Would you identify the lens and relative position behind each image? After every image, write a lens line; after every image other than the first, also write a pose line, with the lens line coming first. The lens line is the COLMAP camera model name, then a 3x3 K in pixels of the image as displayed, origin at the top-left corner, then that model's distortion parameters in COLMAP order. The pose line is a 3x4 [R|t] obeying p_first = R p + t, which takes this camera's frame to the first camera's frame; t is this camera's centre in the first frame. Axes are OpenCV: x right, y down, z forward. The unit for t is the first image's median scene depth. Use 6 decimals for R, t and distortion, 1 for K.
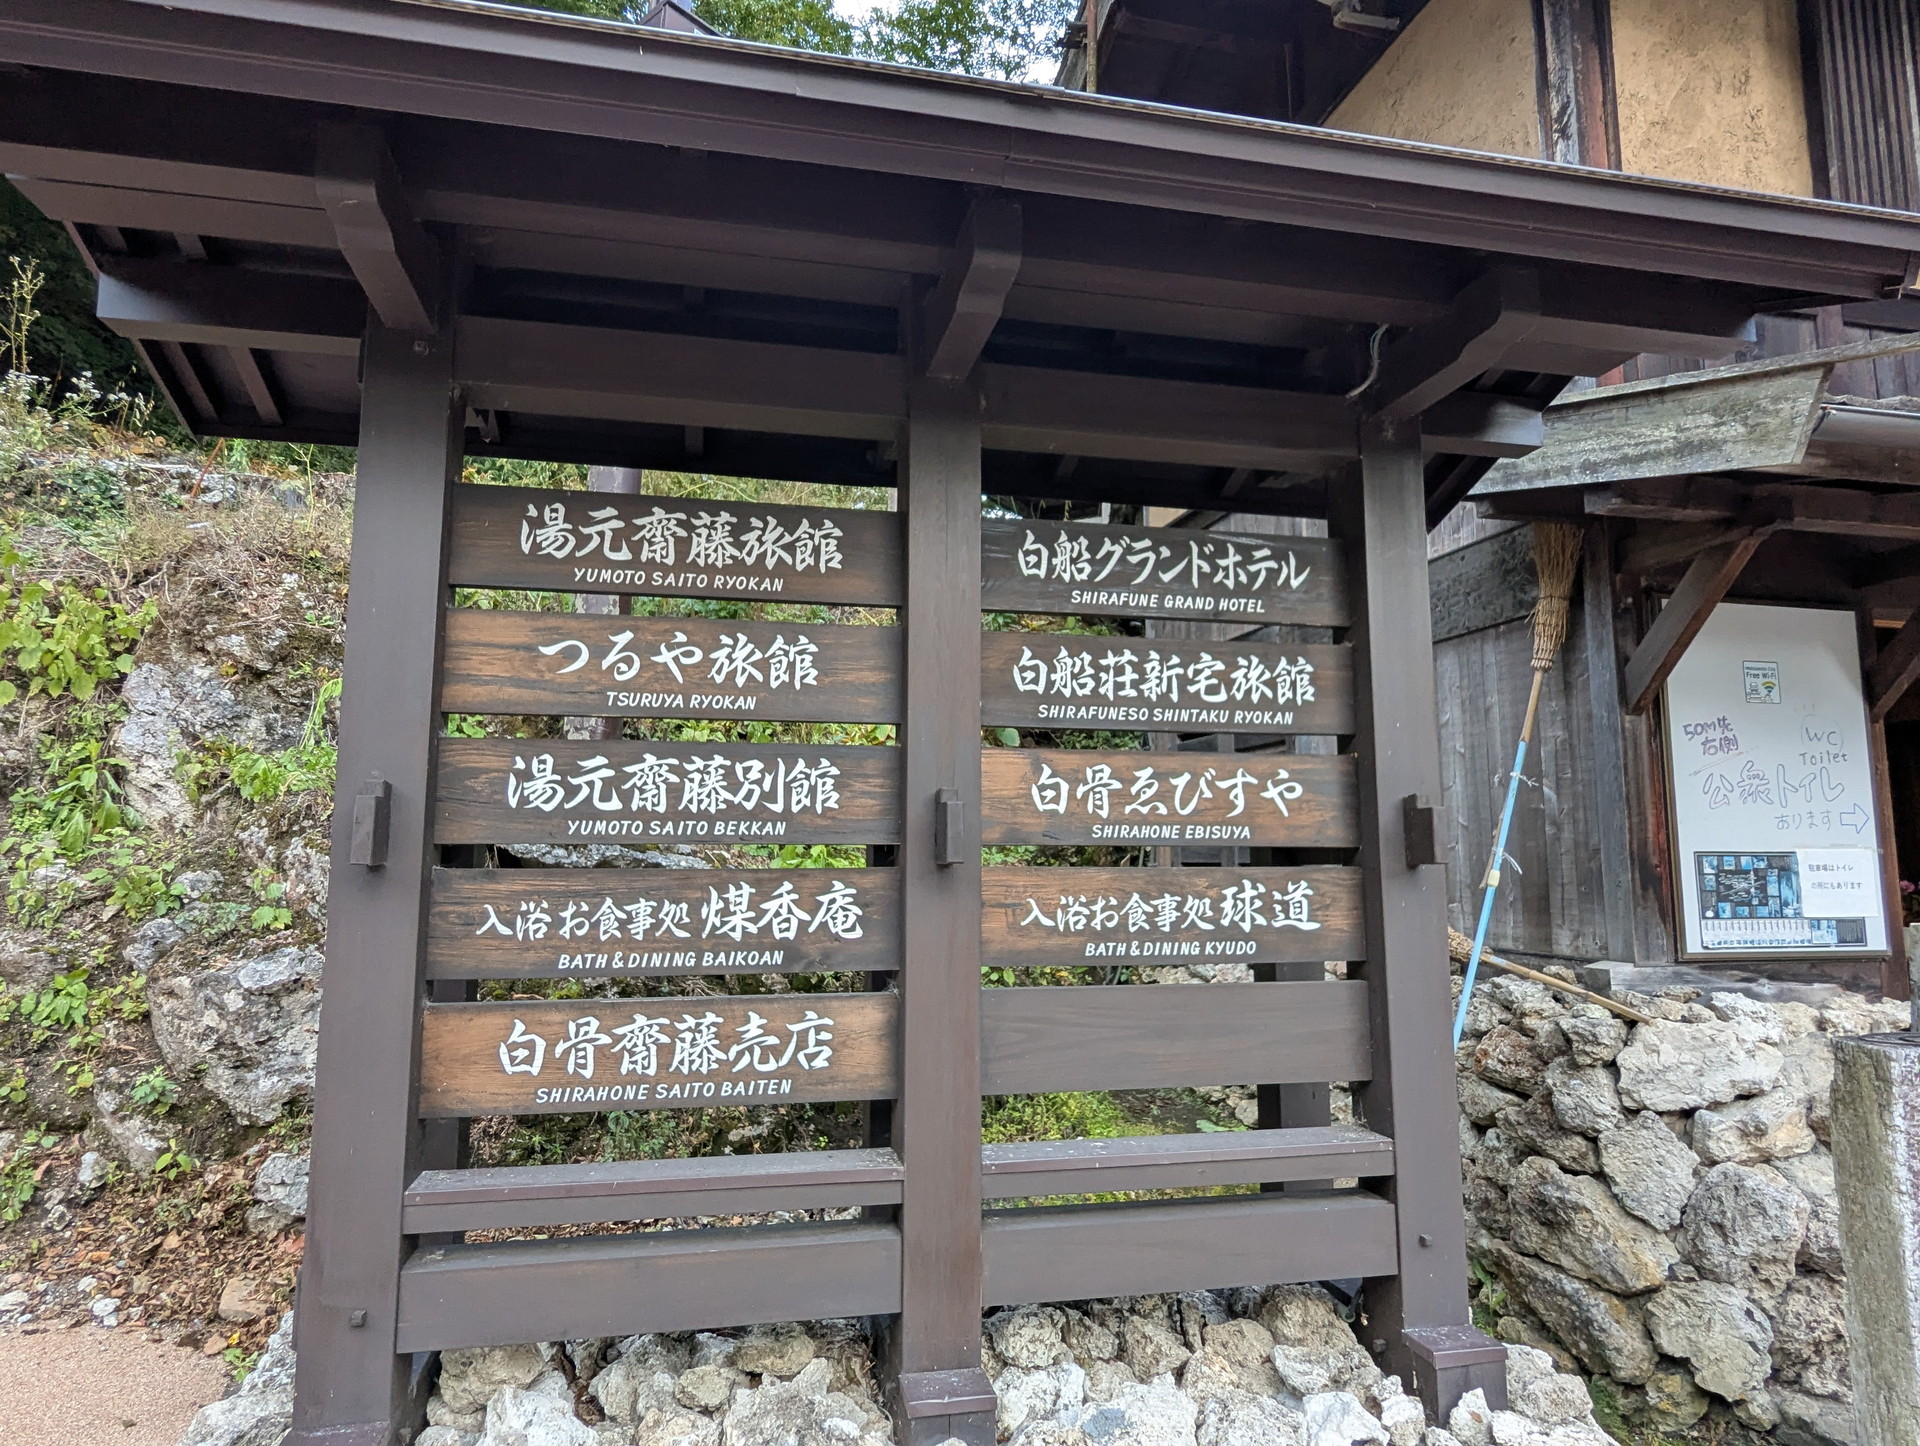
lens RADIAL K [[1165.8, 0, 963.1], [0, 1165.8, 709.5], [0, 0, 1]] dist [0.030067, -0.021988]
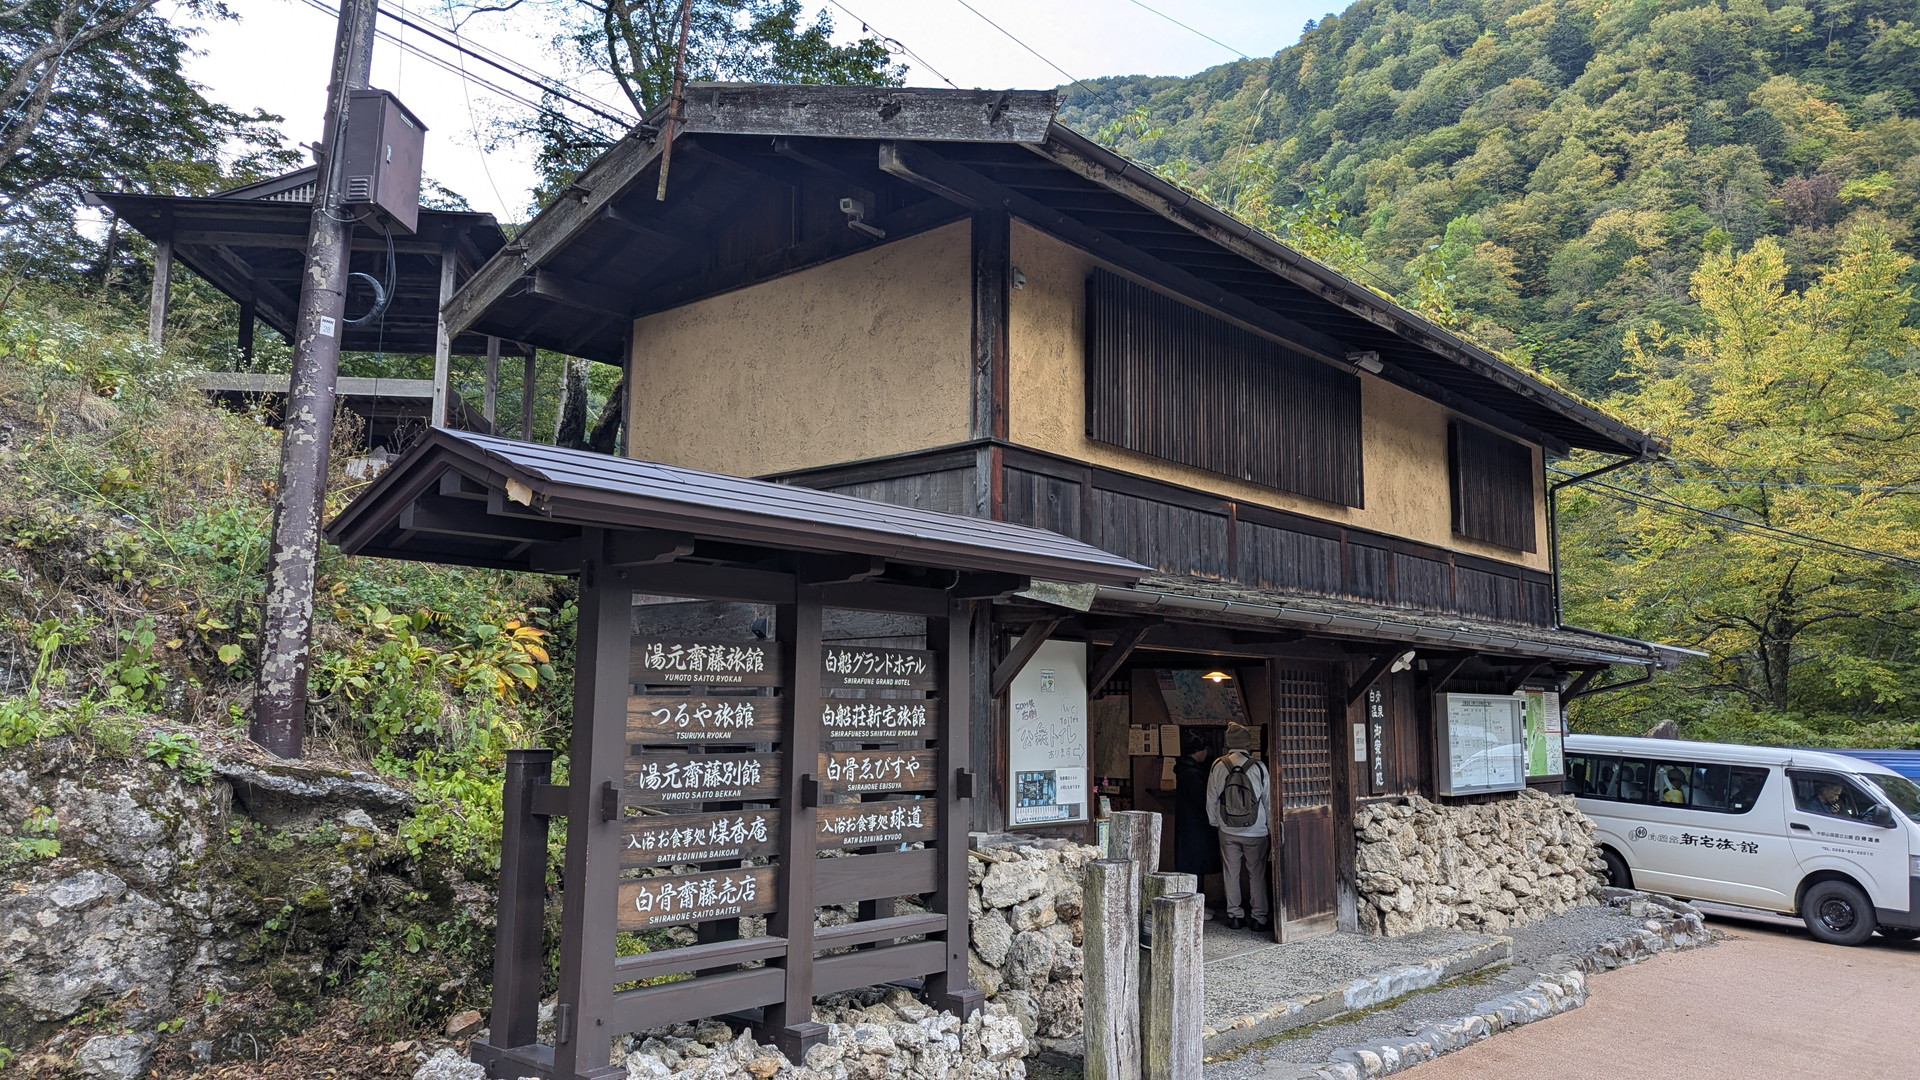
lens RADIAL K [[1386.7, 0, 960.0], [0, 1386.7, 540.0], [0, 0, 1]] dist [0.070031, -0.052338]
pose [[0.815770, 0.076986, 0.573230, -0.876672], [-0.079642, 0.996613, -0.020508, -0.227527], [-0.572867, -0.028923, 0.819138, -0.887386]]
